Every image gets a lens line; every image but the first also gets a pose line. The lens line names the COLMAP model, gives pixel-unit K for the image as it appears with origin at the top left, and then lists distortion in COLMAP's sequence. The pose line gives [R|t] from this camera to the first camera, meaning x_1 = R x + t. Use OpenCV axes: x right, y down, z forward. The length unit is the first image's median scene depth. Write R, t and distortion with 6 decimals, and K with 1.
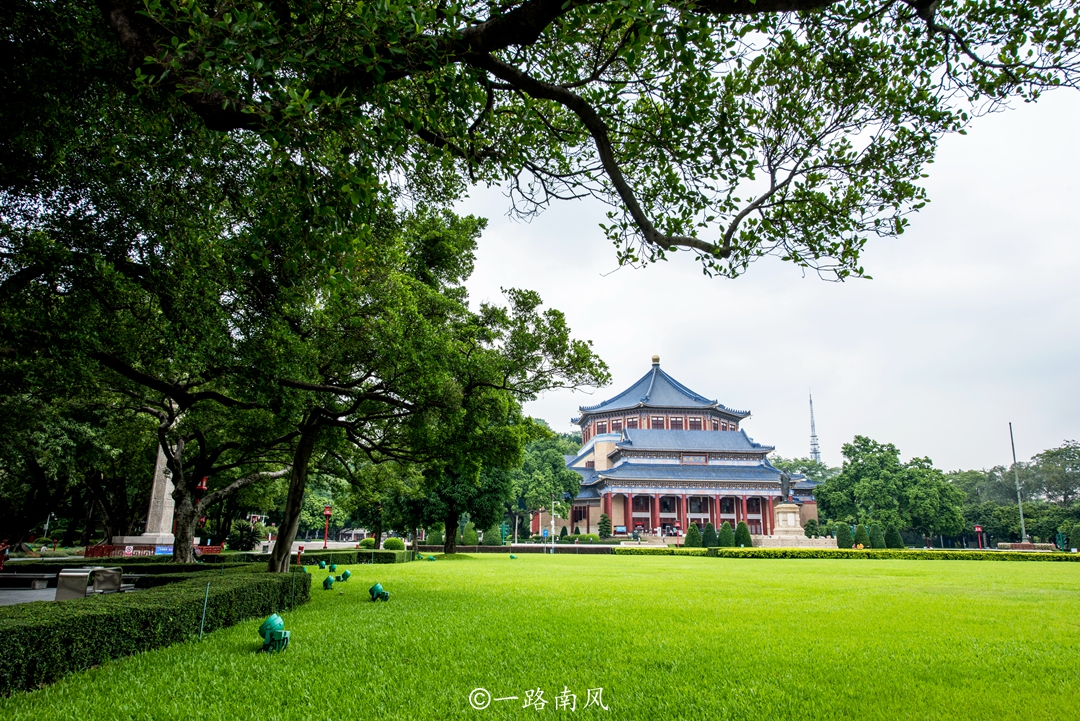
lens RADIAL K [[729.0, 0, 540.0], [0, 729.0, 360.5], [0, 0, 1]] dist [-0.001342, 0.000111]
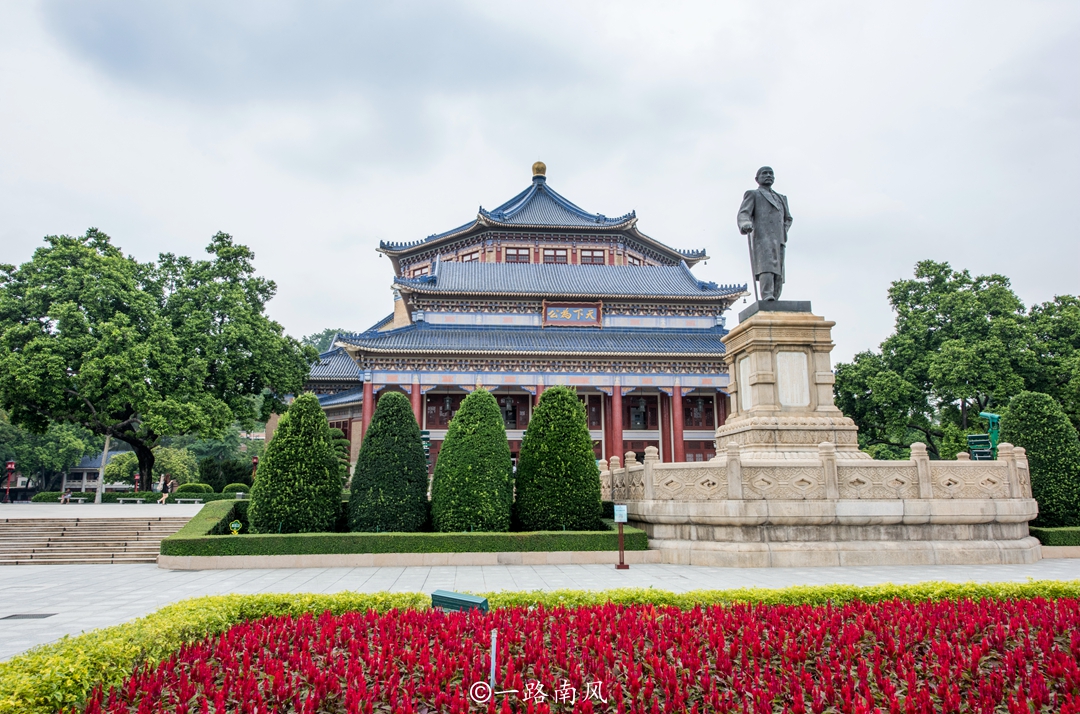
lens RADIAL K [[751.4, 0, 540.0], [0, 751.4, 357.0], [0, 0, 1]] dist [0.006585, -0.000320]
pose [[0.999523, -0.012120, 0.028415, 0.178336], [0.010351, 0.998046, 0.061620, 0.133667], [-0.029106, -0.061297, 0.997695, 0.529739]]
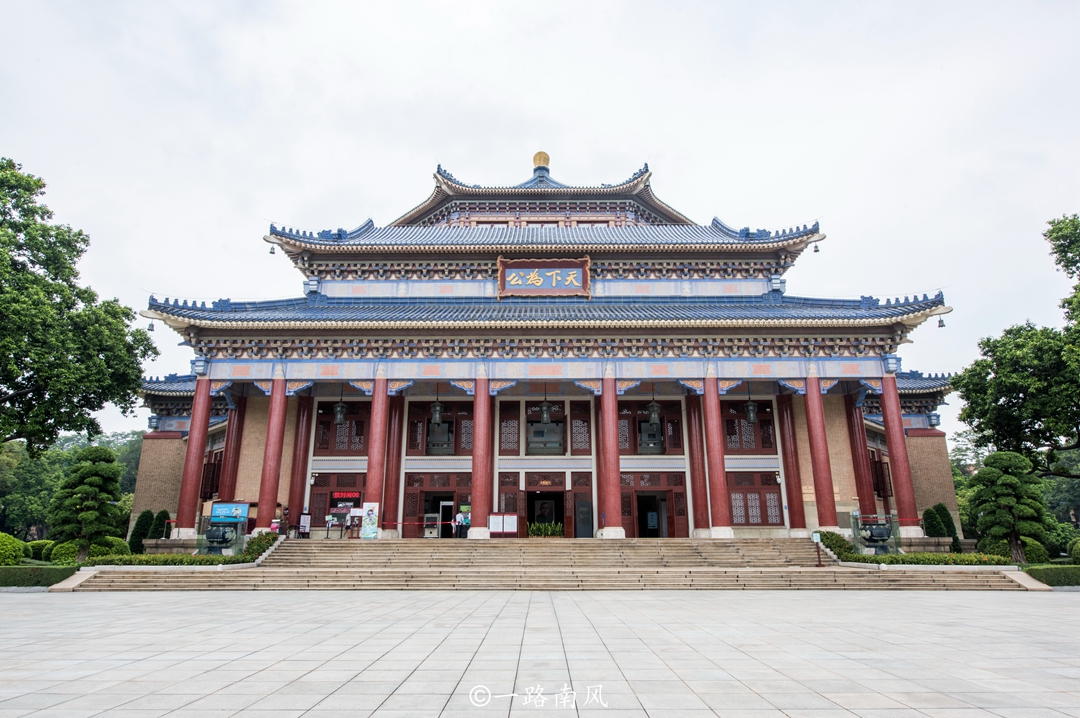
lens RADIAL K [[646.9, 0, 537.3], [0, 646.9, 370.0], [0, 0, 1]] dist [-0.003039, -0.000977]
pose [[0.997245, -0.032615, -0.066629, 0.226233], [0.031203, 0.999268, -0.022128, 0.179804], [0.067302, 0.019988, 0.997532, 0.738821]]
